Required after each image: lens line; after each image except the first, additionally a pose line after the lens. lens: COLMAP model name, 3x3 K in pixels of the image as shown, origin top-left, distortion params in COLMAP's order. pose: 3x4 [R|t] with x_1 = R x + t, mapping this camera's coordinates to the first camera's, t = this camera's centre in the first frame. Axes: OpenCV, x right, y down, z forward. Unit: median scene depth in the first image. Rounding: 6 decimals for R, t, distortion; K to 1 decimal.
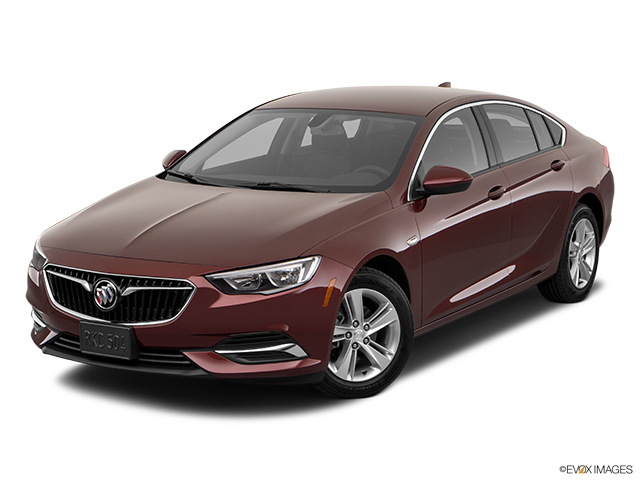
lens RADIAL K [[1276.4, 0, 320.3], [0, 1276.4, 236.5], [0, 0, 1]] dist [0.030521, 0.000000]
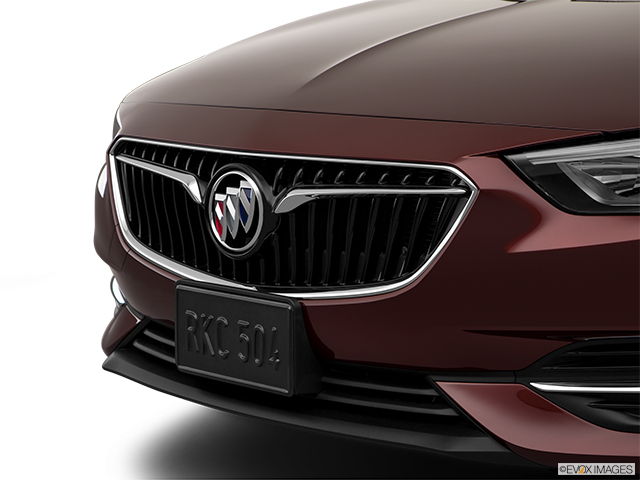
lens RADIAL K [[1710.0, 0, 320.1], [0, 1710.0, 236.9], [0, 0, 1]] dist [0.117266, 0.000000]
pose [[0.962066, 0.033027, -0.270810, -0.014505], [-0.038366, 0.999159, -0.014444, 0.058518], [0.270105, 0.024286, 0.962524, 0.539353]]
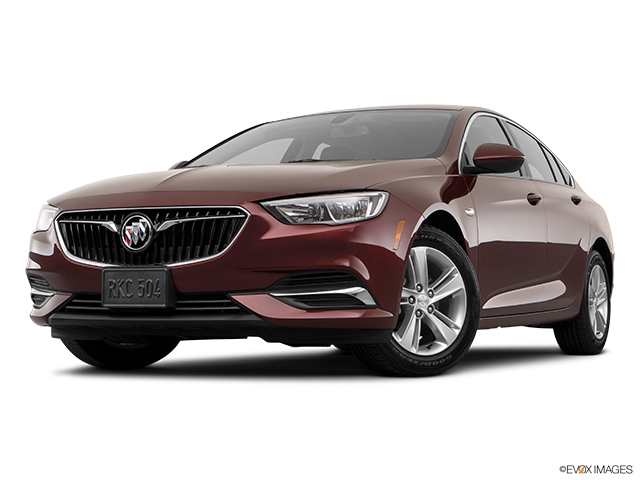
lens RADIAL K [[1186.1, 0, 319.3], [0, 1186.1, 239.5], [0, 0, 1]] dist [-0.054439, 0.000000]
pose [[0.995718, 0.005752, 0.092265, -0.119645], [0.012793, 0.979886, -0.199149, 0.205309], [-0.091554, 0.199477, 0.975616, 0.229056]]
